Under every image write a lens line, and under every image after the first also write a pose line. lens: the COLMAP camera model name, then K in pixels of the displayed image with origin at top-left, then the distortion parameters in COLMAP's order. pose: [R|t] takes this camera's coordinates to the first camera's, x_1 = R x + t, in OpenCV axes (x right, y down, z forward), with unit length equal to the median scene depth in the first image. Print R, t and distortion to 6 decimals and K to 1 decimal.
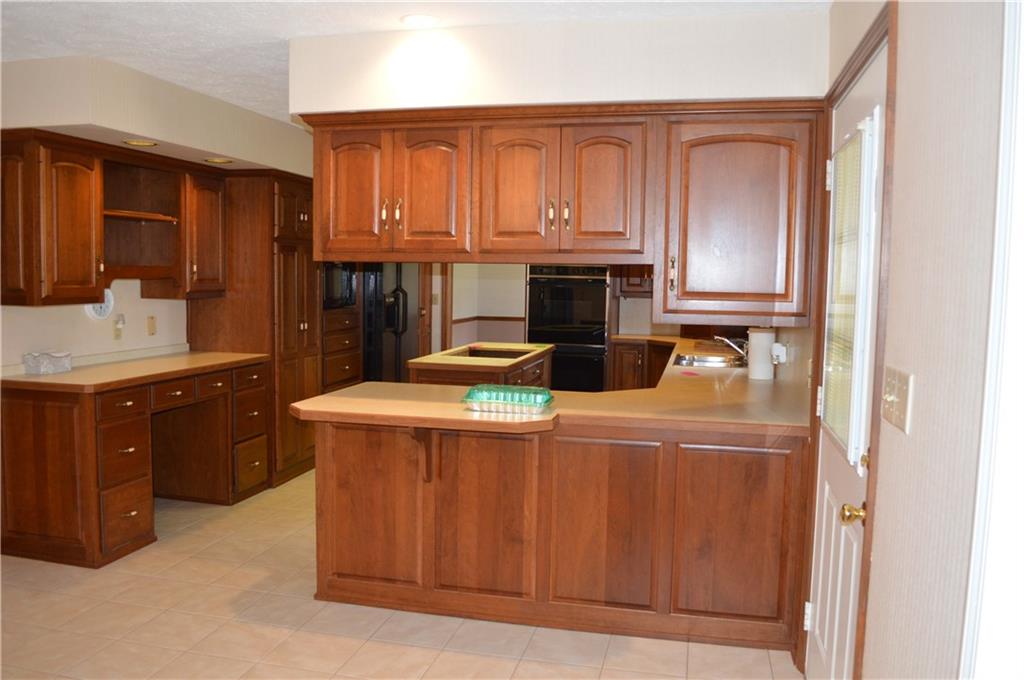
lens RADIAL K [[800.3, 0, 512.0], [0, 800.3, 340.0], [0, 0, 1]] dist [-0.007062, -0.001692]
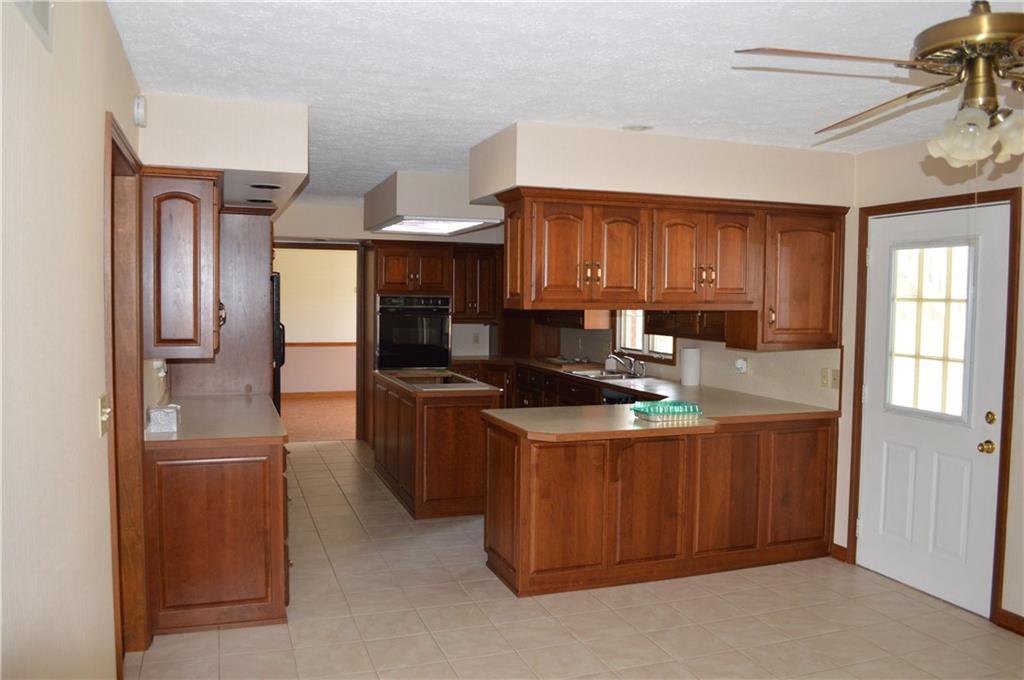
lens RADIAL K [[800.3, 0, 512.0], [0, 800.3, 340.0], [0, 0, 1]] dist [-0.007062, -0.001692]
pose [[0.832824, -0.033027, 0.552552, -0.948885], [0.042494, 0.999087, -0.004332, -0.049851], [-0.551904, 0.027088, 0.833467, 0.021840]]
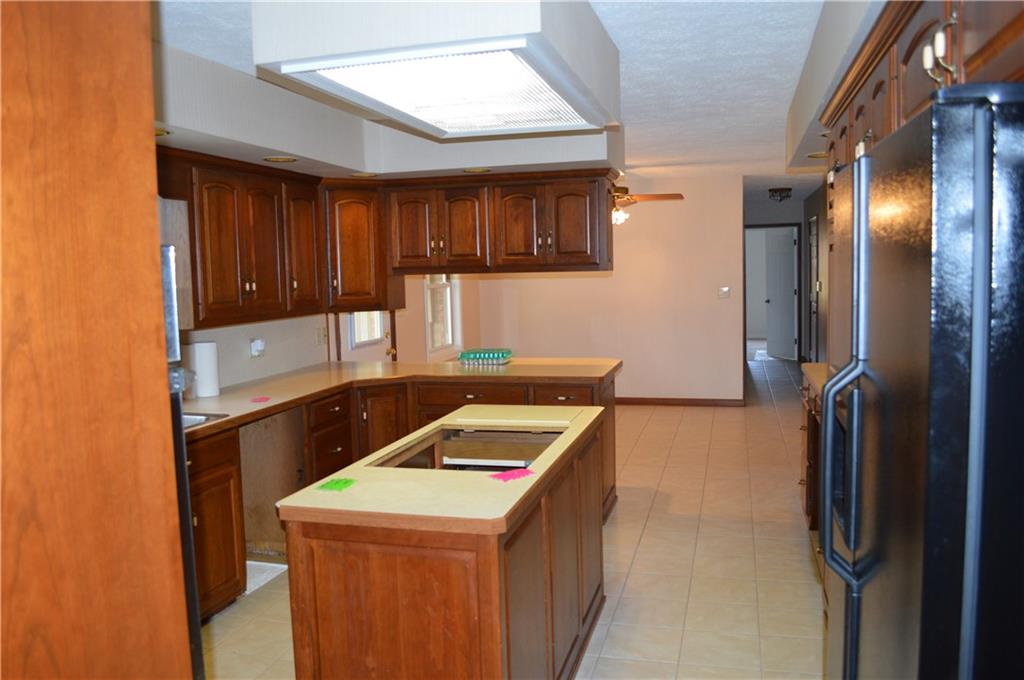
lens RADIAL K [[800.3, 0, 512.0], [0, 800.3, 340.0], [0, 0, 1]] dist [-0.007062, -0.001692]
pose [[0.033697, -0.107440, 0.993640, -1.733716], [0.103570, 0.989228, 0.103451, -0.124182], [-0.994051, 0.099426, 0.044462, 0.903593]]
